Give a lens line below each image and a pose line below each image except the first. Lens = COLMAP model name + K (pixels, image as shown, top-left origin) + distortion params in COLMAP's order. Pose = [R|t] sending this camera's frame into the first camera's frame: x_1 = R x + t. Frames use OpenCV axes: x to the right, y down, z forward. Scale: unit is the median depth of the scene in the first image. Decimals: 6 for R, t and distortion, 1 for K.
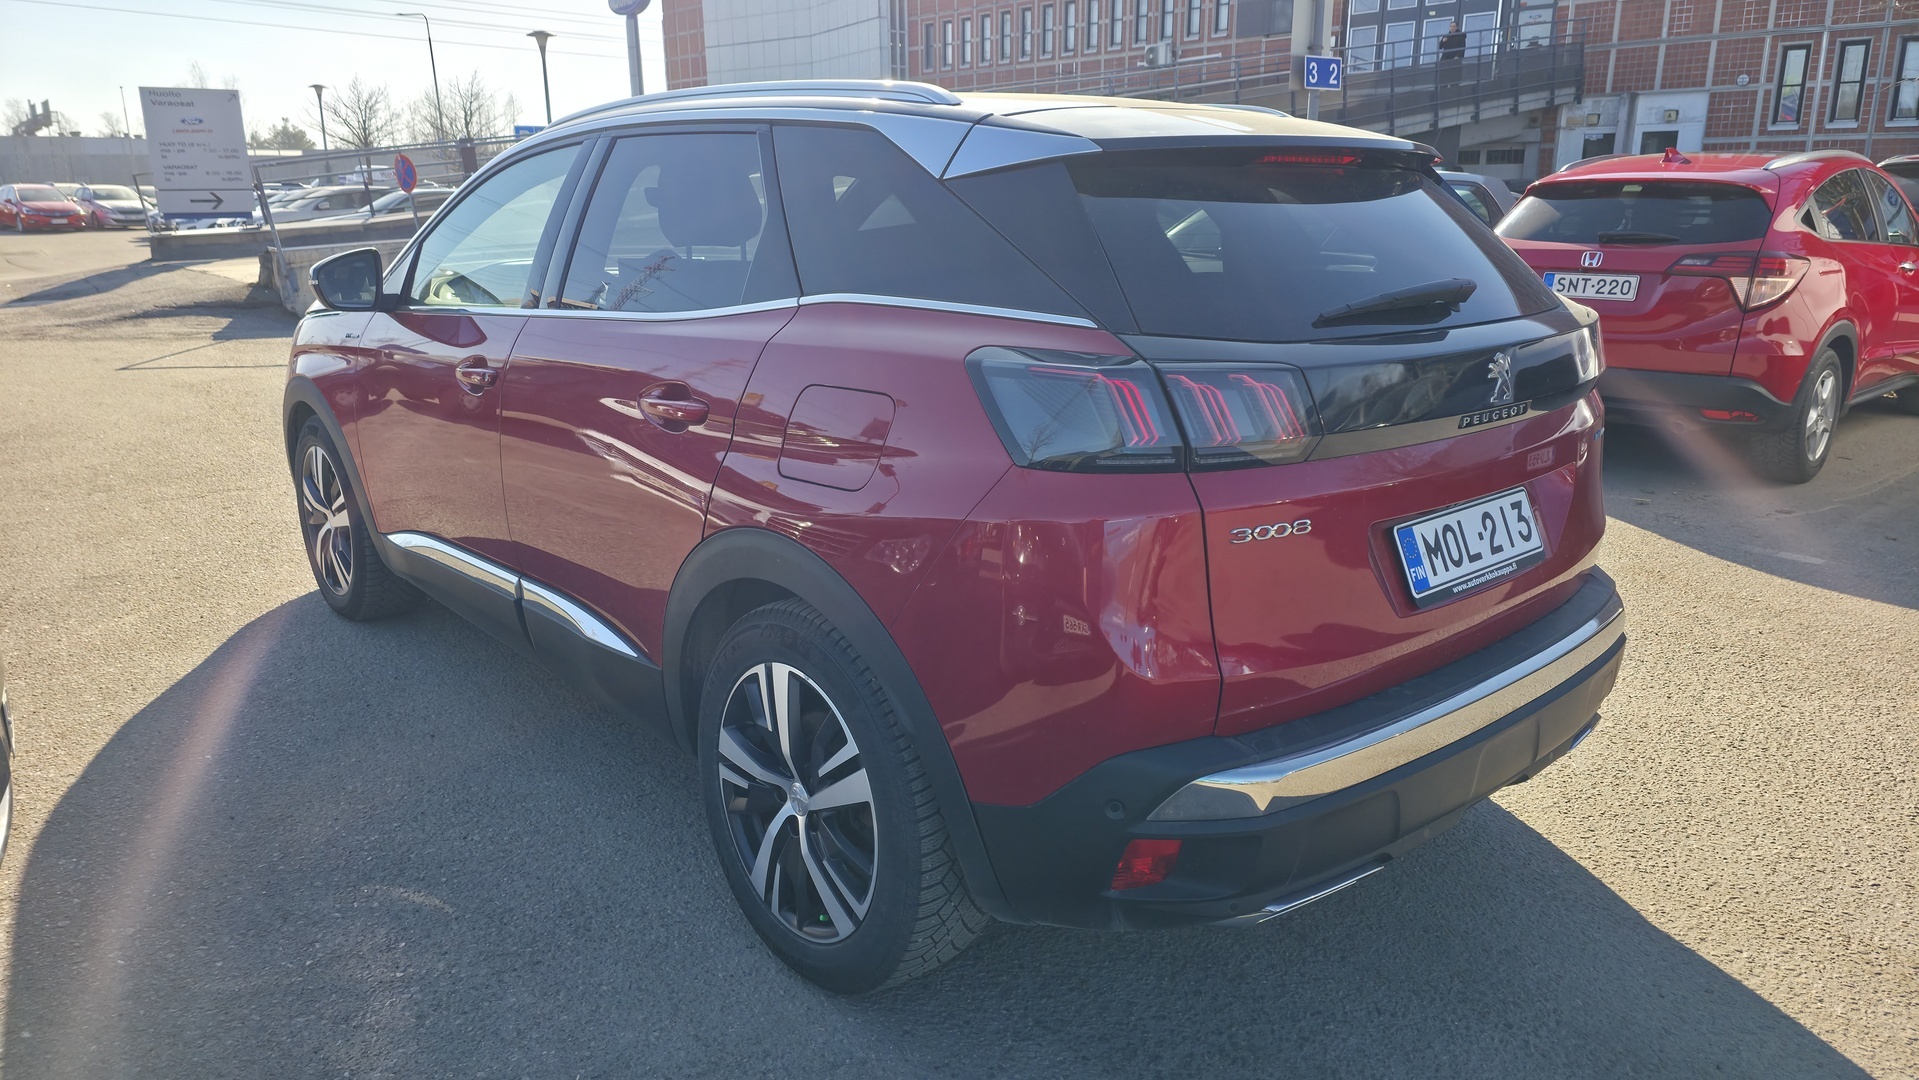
lens RADIAL K [[1287.7, 0, 958.4], [0, 1287.7, 555.0], [0, 0, 1]] dist [0.022606, -0.014811]
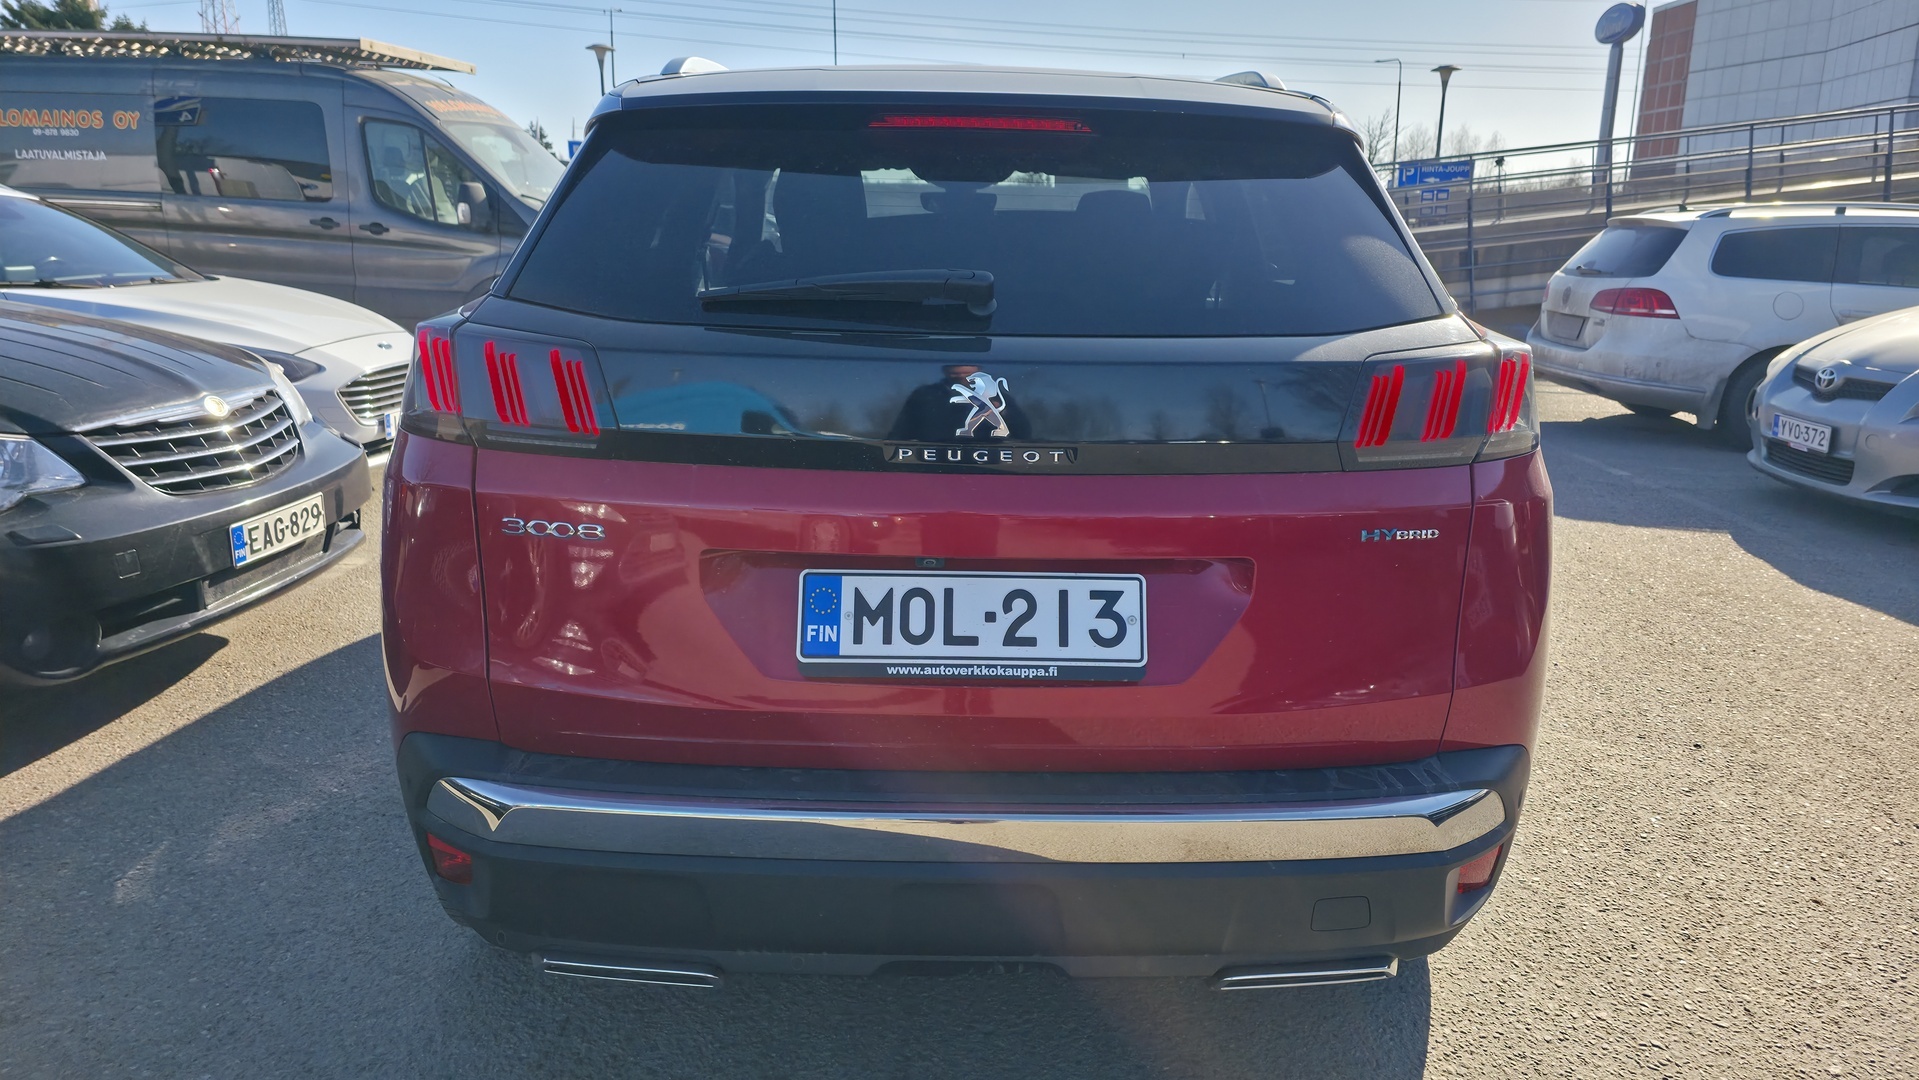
lens RADIAL K [[1287.7, 0, 960.8], [0, 1287.7, 535.5], [0, 0, 1]] dist [0.022606, -0.014811]
pose [[0.760590, 0.168228, -0.627058, 0.852006], [-0.194575, 0.980515, 0.027044, -0.077792], [0.619390, 0.101441, 0.778503, 0.402799]]
